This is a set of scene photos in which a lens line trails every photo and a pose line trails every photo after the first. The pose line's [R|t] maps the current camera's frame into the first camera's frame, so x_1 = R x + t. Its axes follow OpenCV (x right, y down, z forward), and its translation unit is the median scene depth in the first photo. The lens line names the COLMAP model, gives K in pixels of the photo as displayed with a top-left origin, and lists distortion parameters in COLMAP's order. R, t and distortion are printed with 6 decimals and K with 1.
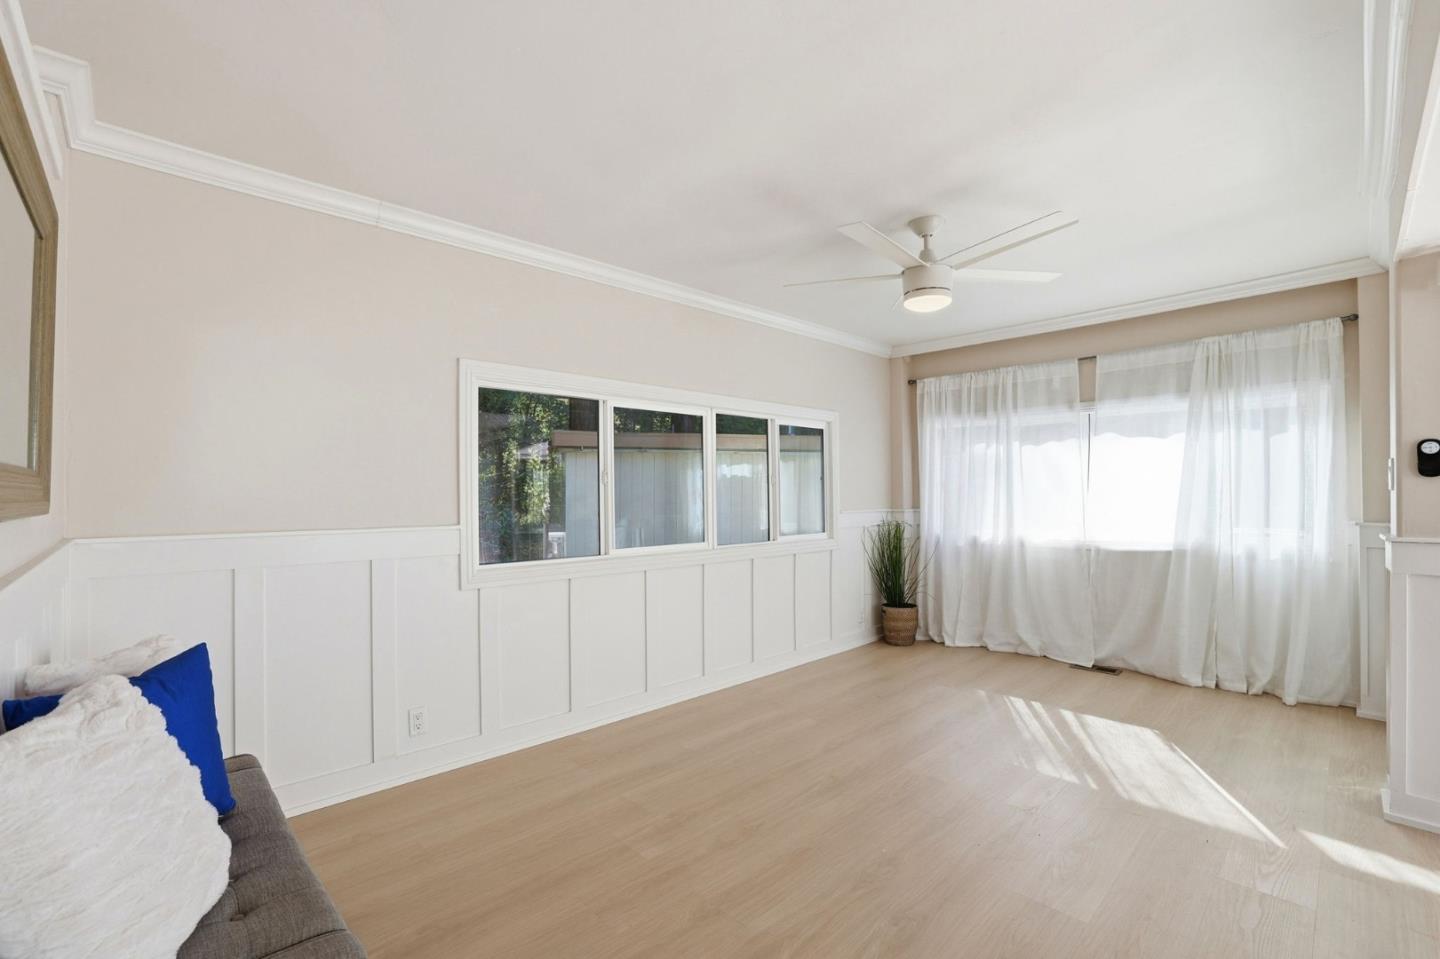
lens RADIAL K [[642.9, 0, 720.1], [0, 642.9, 476.8], [0, 0, 1]] dist [-0.023421, 0.012249]
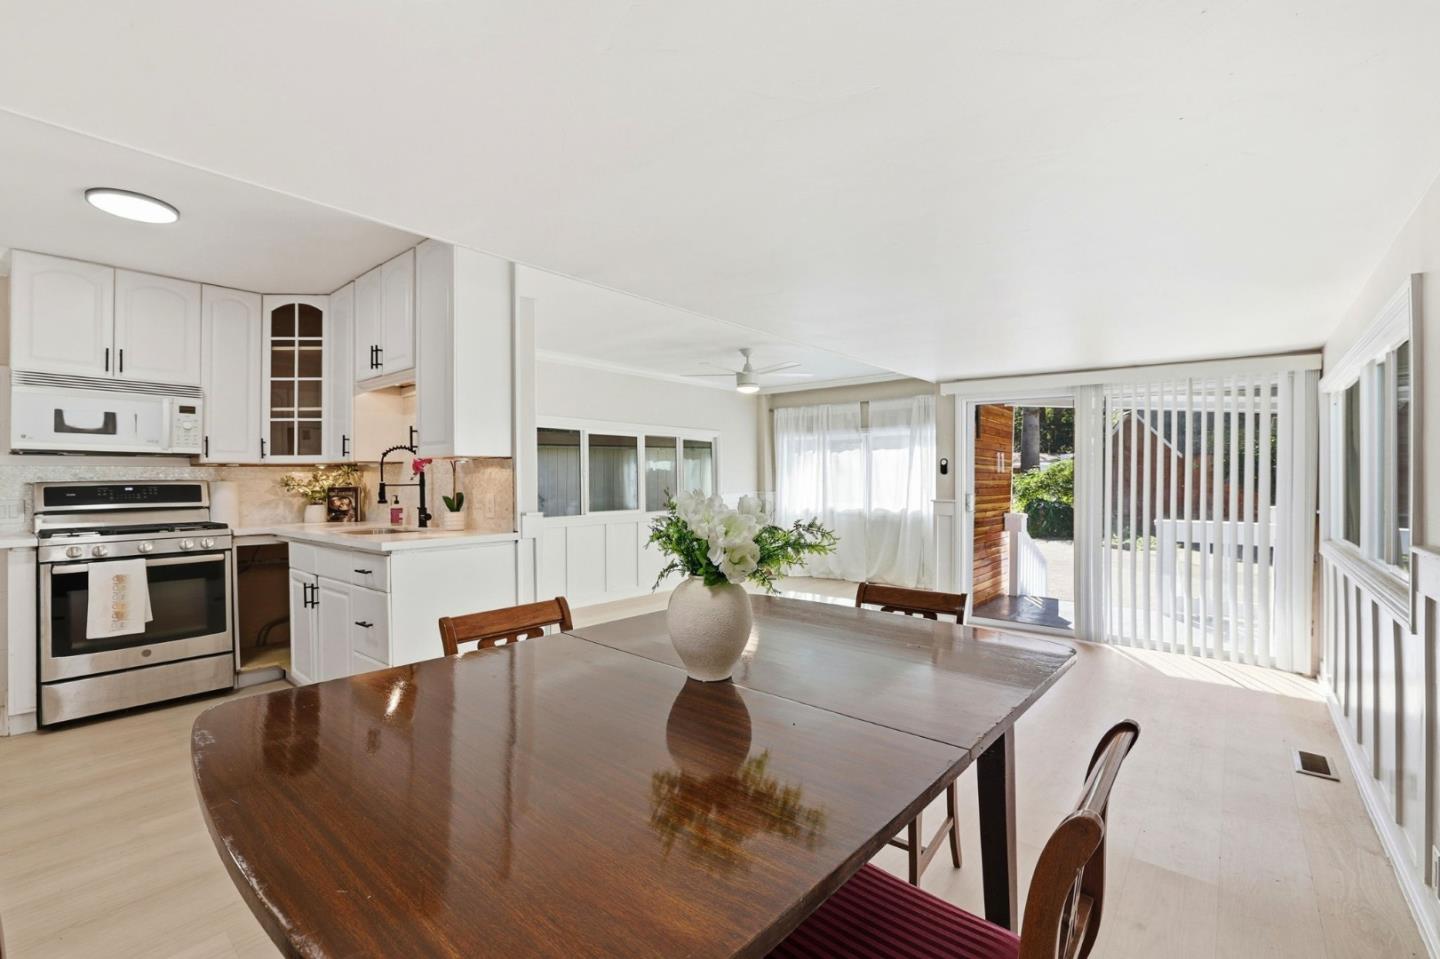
lens RADIAL K [[627.7, 0, 698.8], [0, 627.7, 479.3], [0, 0, 1]] dist [-0.032242, 0.011799]
pose [[0.997025, 0.001504, 0.077068, 0.007213], [-0.003088, 0.999786, 0.020443, -0.014396], [-0.077021, -0.020621, 0.996816, -0.683426]]
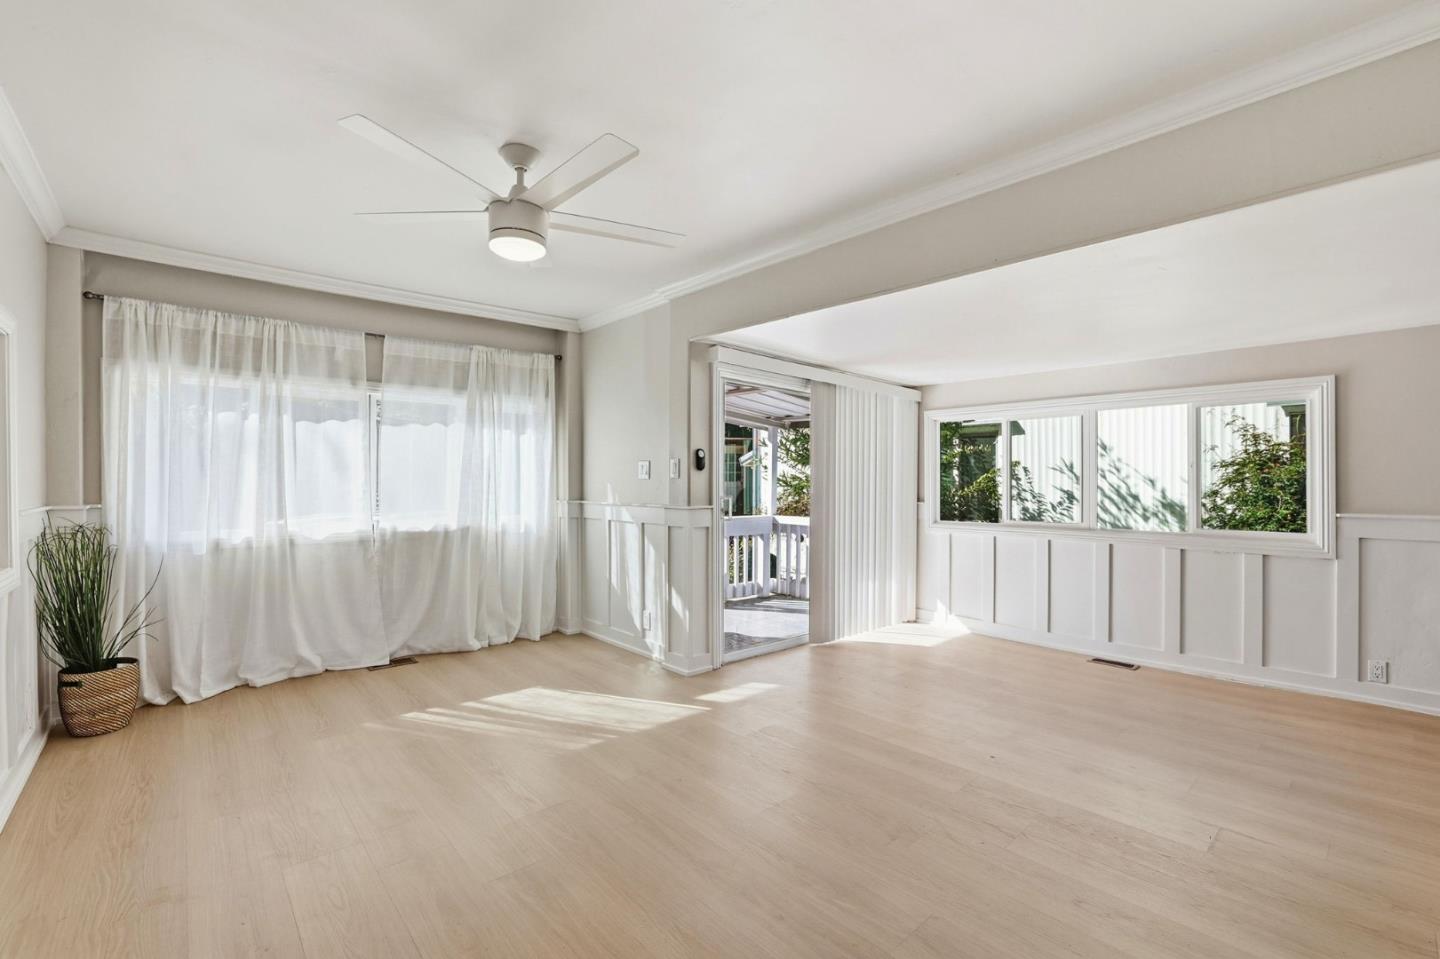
lens RADIAL K [[642.9, 0, 680.2], [0, 642.9, 474.2], [0, 0, 1]] dist [-0.023421, 0.012249]
pose [[0.053512, 0.013307, 0.998479, -0.357552], [-0.025805, 0.999596, -0.011939, 0.018201], [-0.998234, -0.025127, 0.053833, 0.537347]]
